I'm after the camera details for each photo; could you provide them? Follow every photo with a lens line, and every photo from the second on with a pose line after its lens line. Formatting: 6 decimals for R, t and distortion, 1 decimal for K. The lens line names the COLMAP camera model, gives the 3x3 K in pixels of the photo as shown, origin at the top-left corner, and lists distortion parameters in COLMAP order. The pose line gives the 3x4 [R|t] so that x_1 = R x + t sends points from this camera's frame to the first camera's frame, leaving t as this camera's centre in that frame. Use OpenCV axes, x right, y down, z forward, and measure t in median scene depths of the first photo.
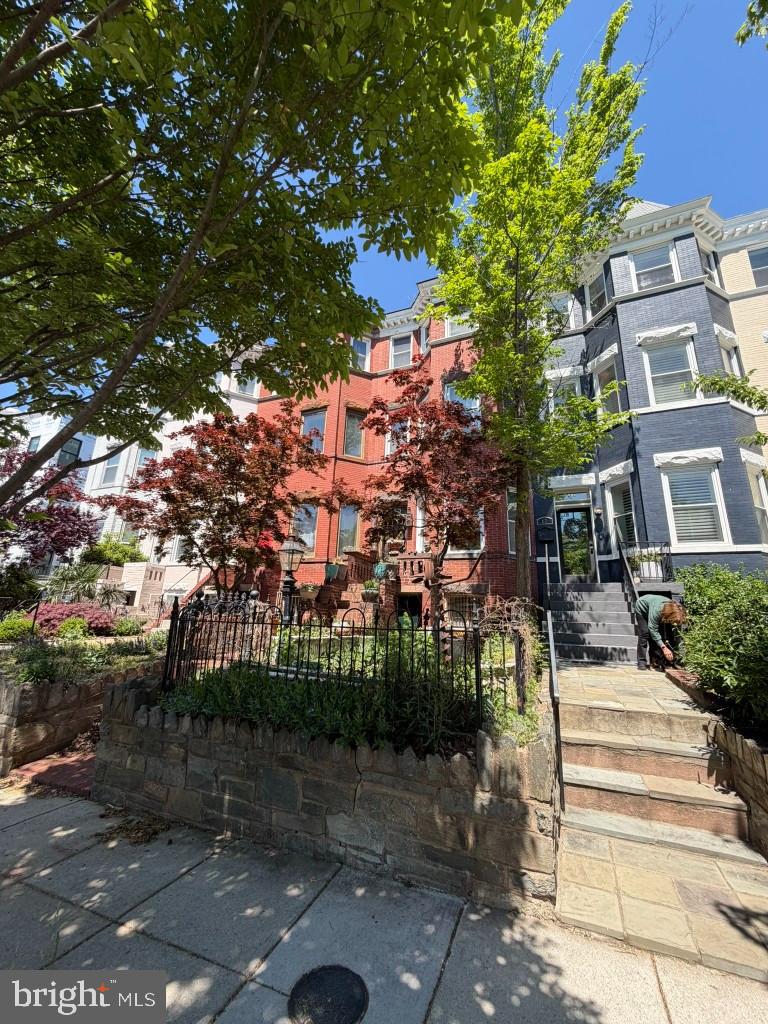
lens RADIAL K [[408.1, 0, 383.1], [0, 408.1, 507.7], [0, 0, 1]] dist [-0.000132, 0.000122]
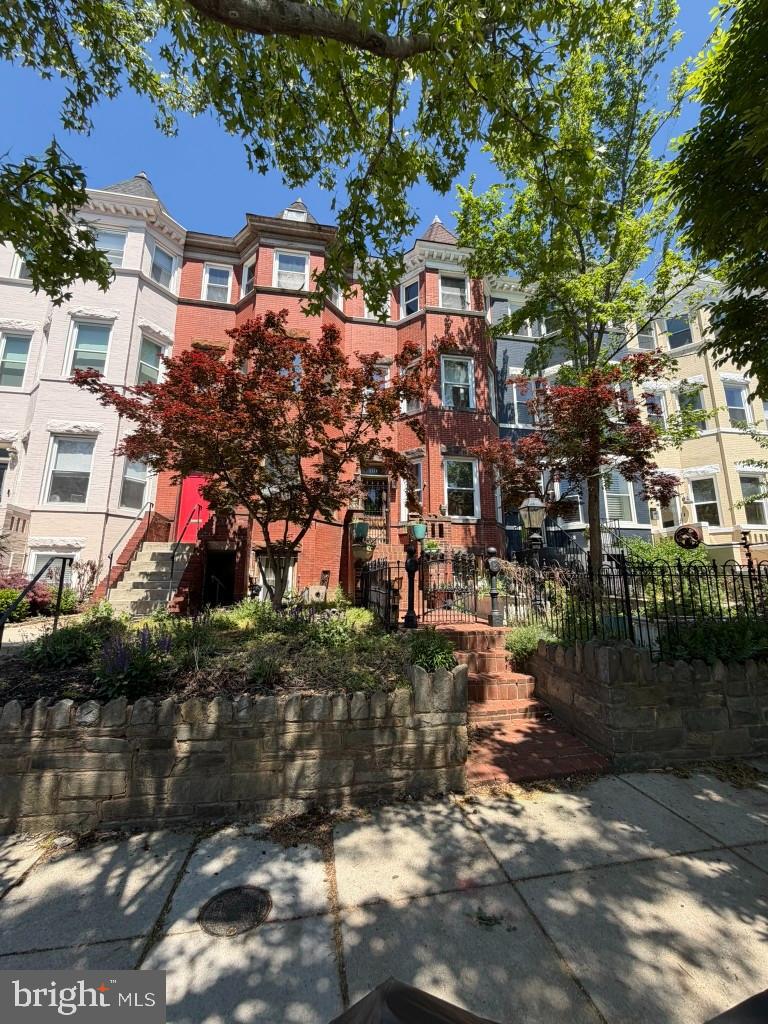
lens RADIAL K [[408.1, 0, 383.1], [0, 408.1, 507.7], [0, 0, 1]] dist [-0.000132, 0.000122]
pose [[0.838047, 0.073041, 0.540687, -0.566986], [-0.118467, 0.991716, 0.049649, 0.053624], [-0.532582, -0.105661, 0.839757, 0.199495]]
